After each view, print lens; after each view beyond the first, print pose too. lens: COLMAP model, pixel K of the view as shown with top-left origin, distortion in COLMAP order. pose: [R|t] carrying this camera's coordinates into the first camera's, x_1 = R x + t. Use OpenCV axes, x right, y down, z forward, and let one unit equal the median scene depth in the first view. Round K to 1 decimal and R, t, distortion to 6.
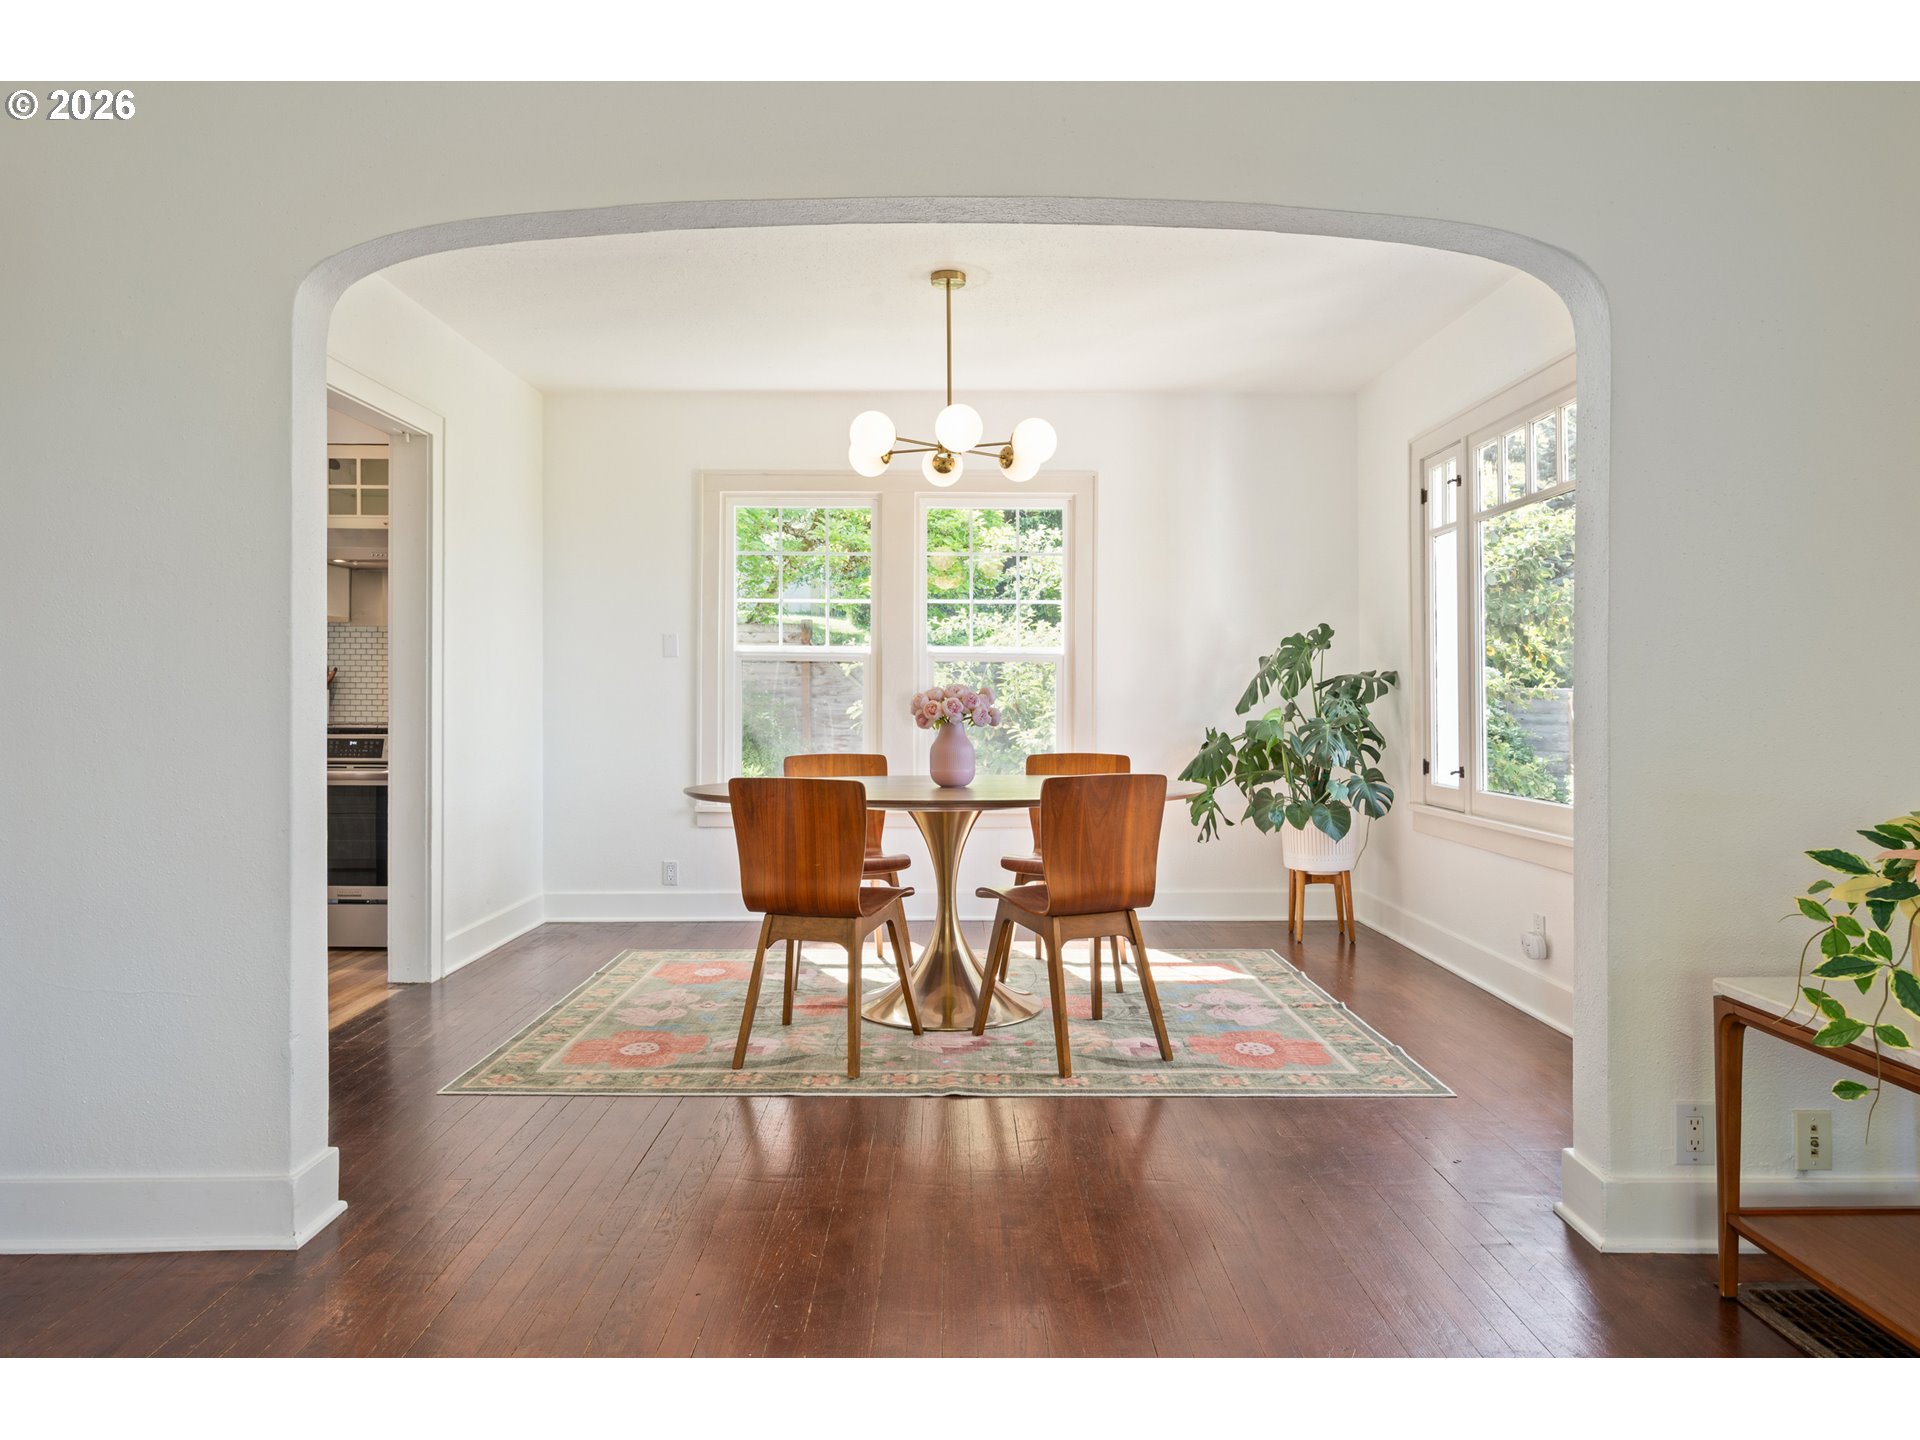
lens RADIAL K [[1215.1, 0, 956.3], [0, 1215.1, 638.1], [0, 0, 1]] dist [0.002871, 0.001391]
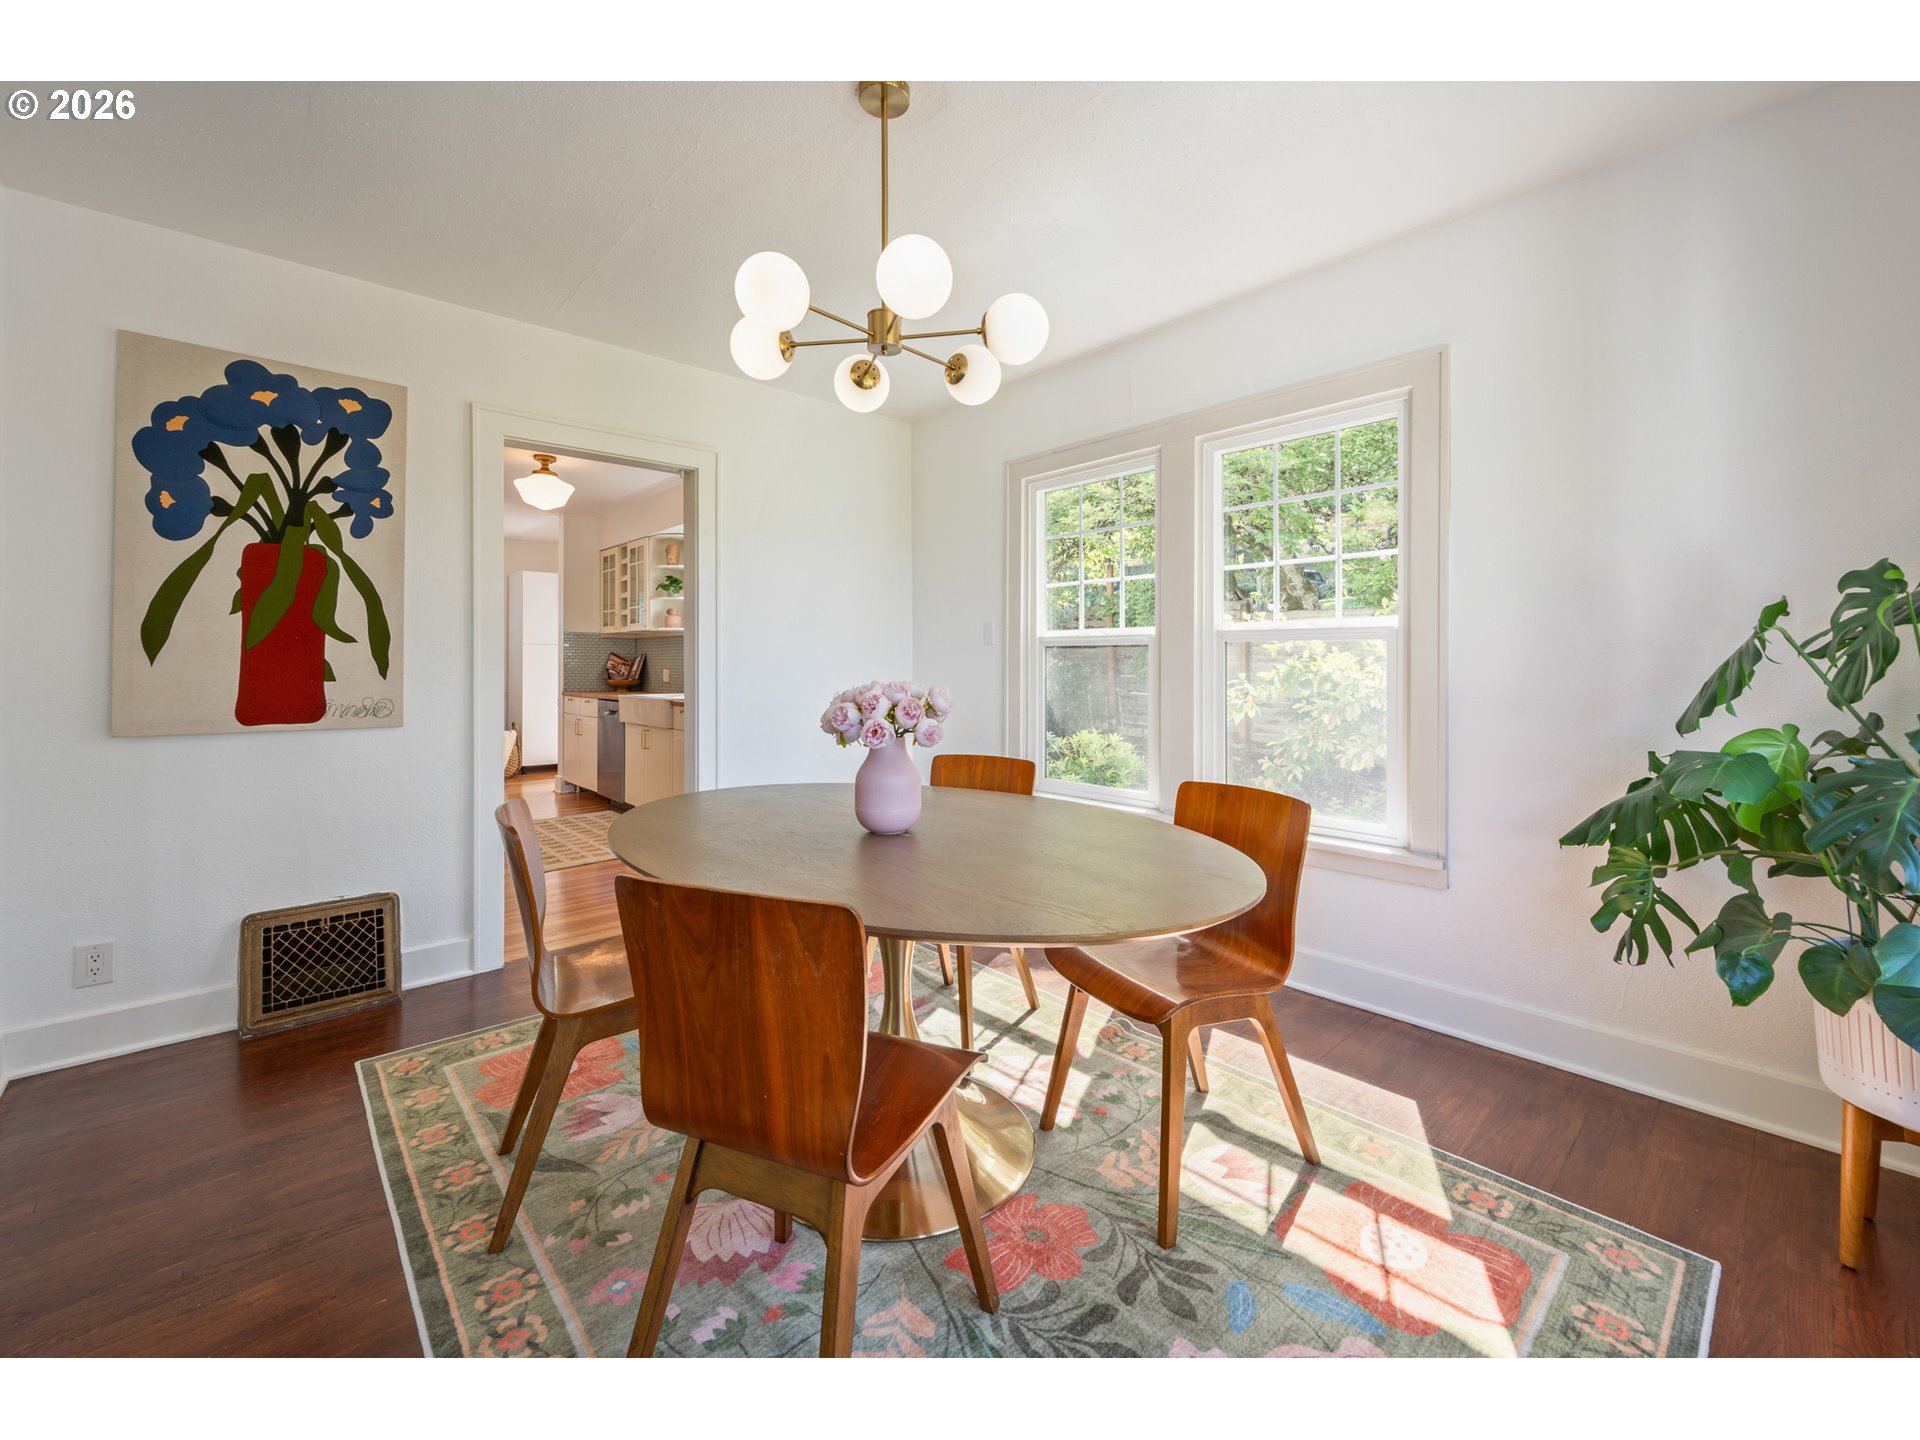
lens RADIAL K [[778.9, 0, 959.8], [0, 778.9, 667.7], [0, 0, 1]] dist [-0.000554, -0.000013]
pose [[0.670626, -0.002108, -0.741792, 0.273855], [0.040168, 0.998632, 0.033476, 0.013015], [0.740707, -0.052246, 0.669794, 0.571934]]
